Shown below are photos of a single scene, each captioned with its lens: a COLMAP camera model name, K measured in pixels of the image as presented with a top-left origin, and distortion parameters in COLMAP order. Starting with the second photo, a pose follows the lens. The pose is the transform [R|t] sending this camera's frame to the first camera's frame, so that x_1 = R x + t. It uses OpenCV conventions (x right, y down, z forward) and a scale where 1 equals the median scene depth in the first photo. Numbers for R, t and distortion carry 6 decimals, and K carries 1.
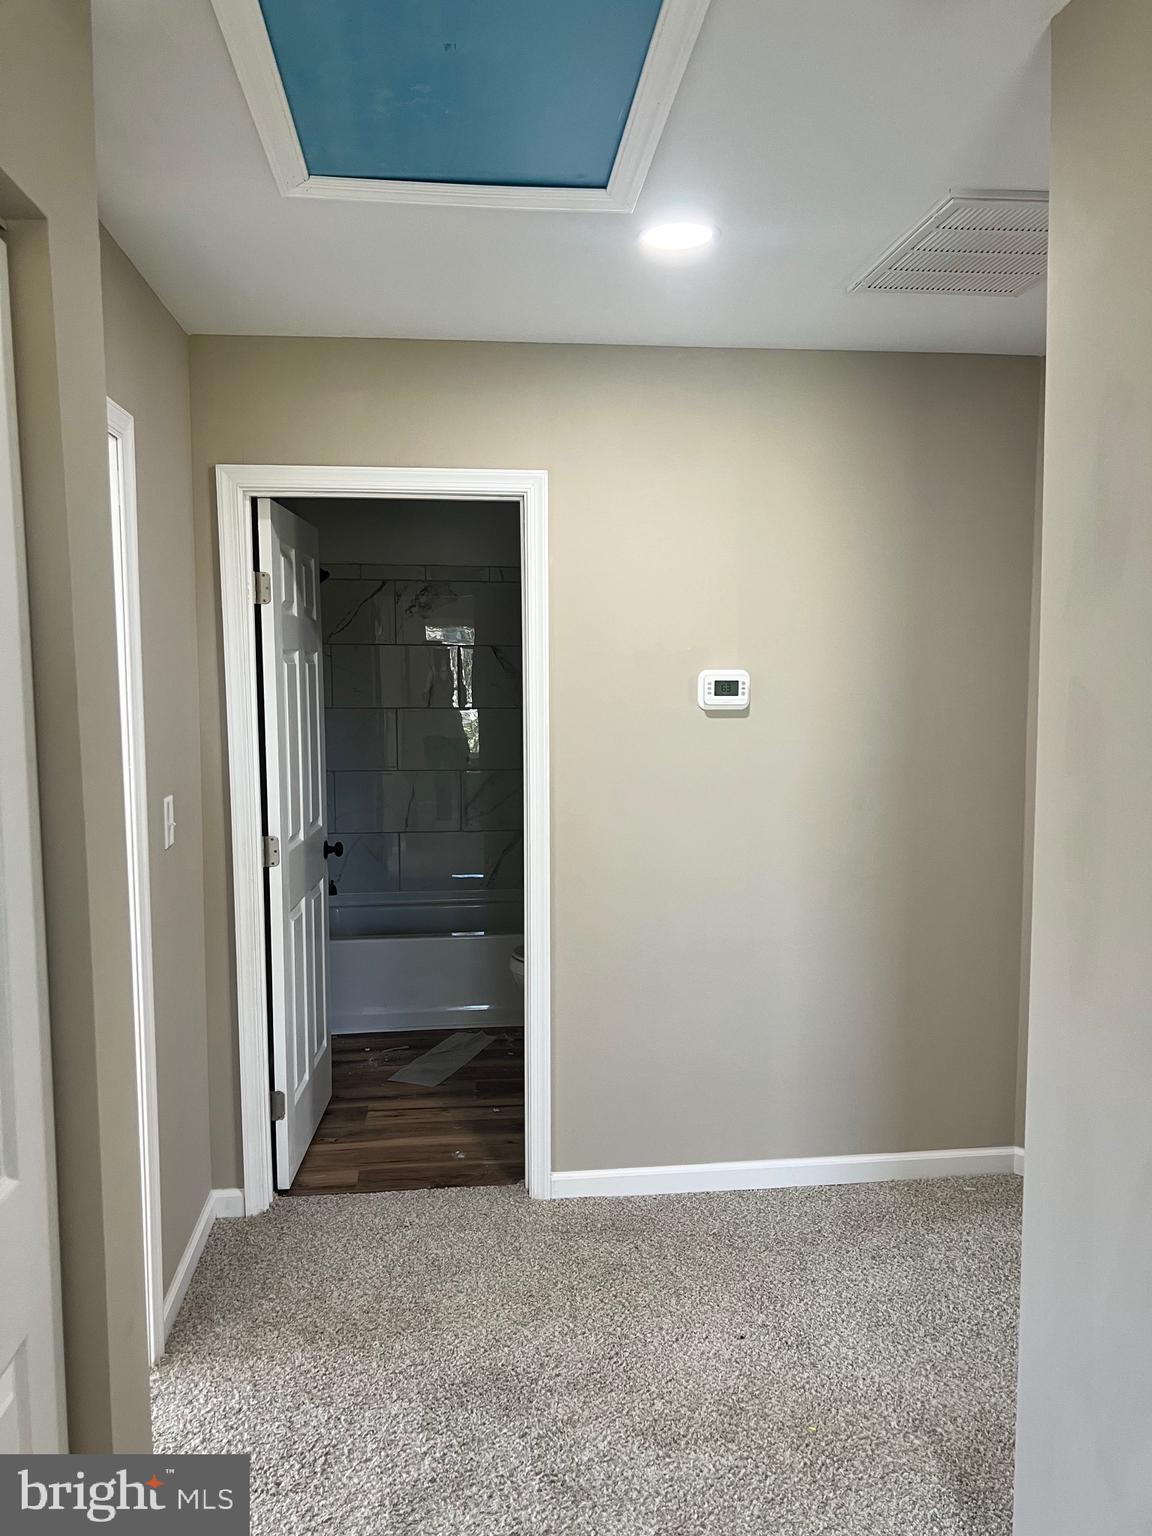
lens RADIAL K [[1163.3, 0, 576.6], [0, 1163.3, 772.9], [0, 0, 1]] dist [0.039330, -0.042443]
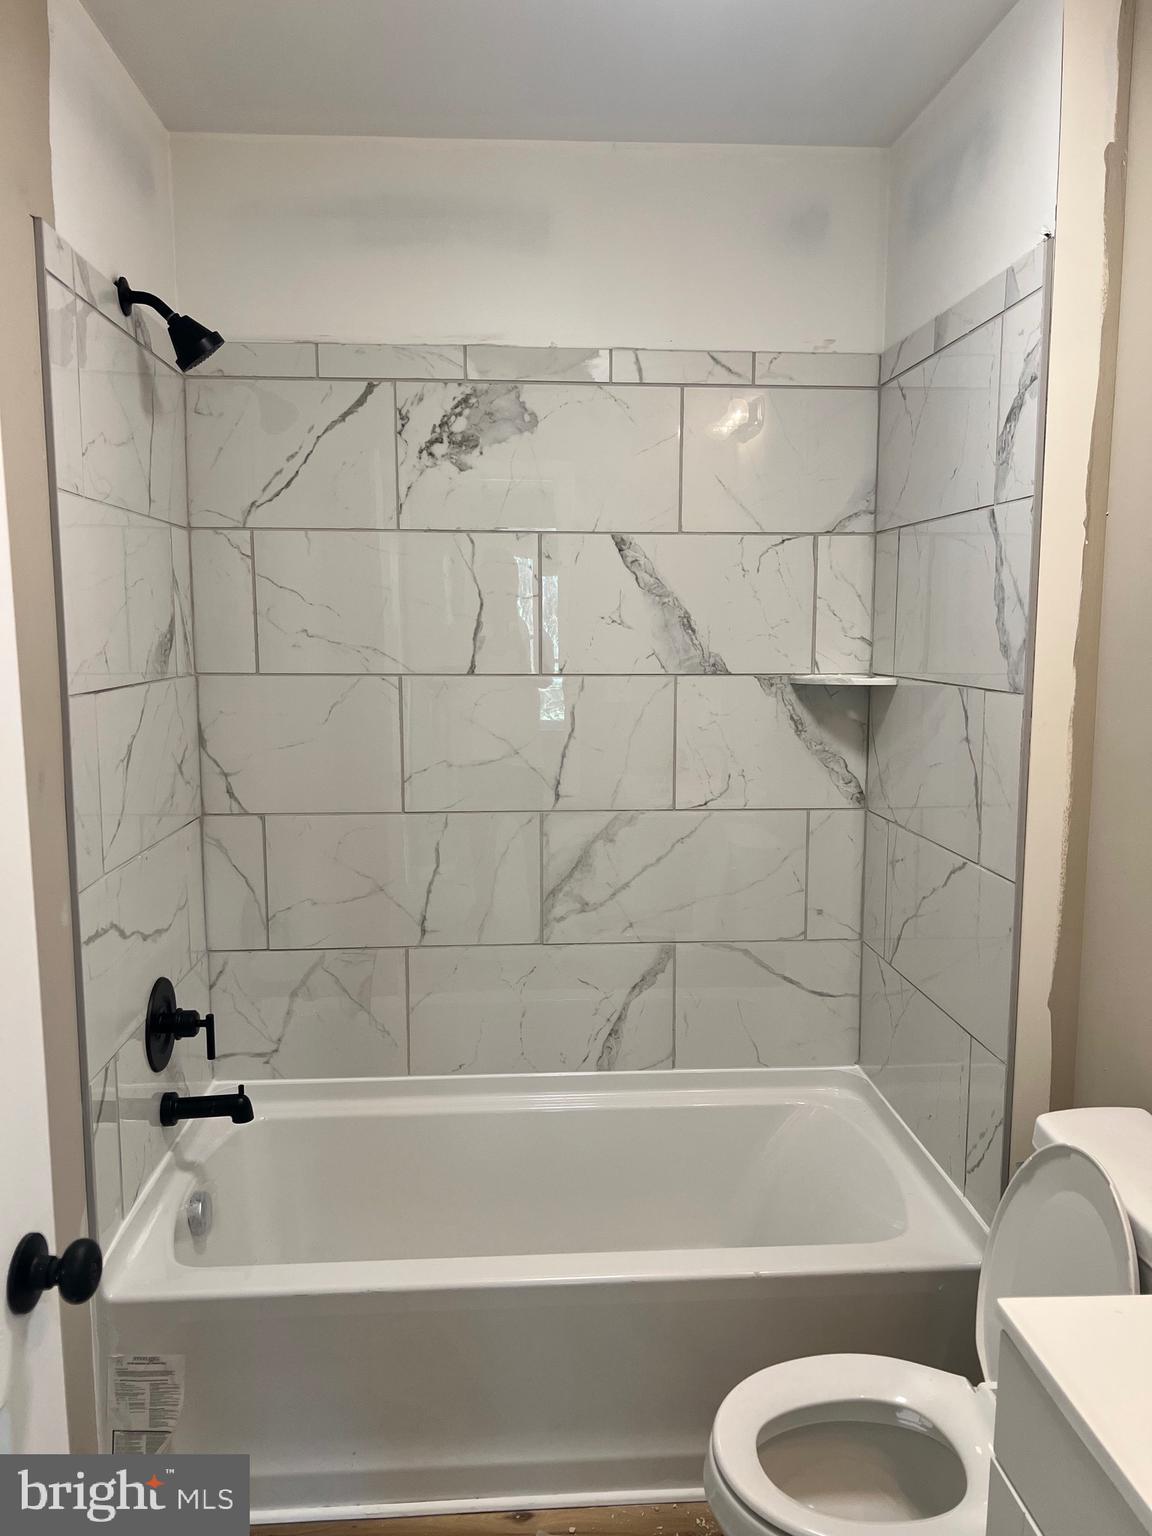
lens RADIAL K [[1163.3, 0, 574.5], [0, 1163.3, 764.7], [0, 0, 1]] dist [0.039330, -0.042443]
pose [[0.999361, 0.016059, -0.031939, -0.072052], [-0.014856, 0.999185, 0.037542, -0.038164], [0.032516, -0.037043, 0.998785, 0.555546]]
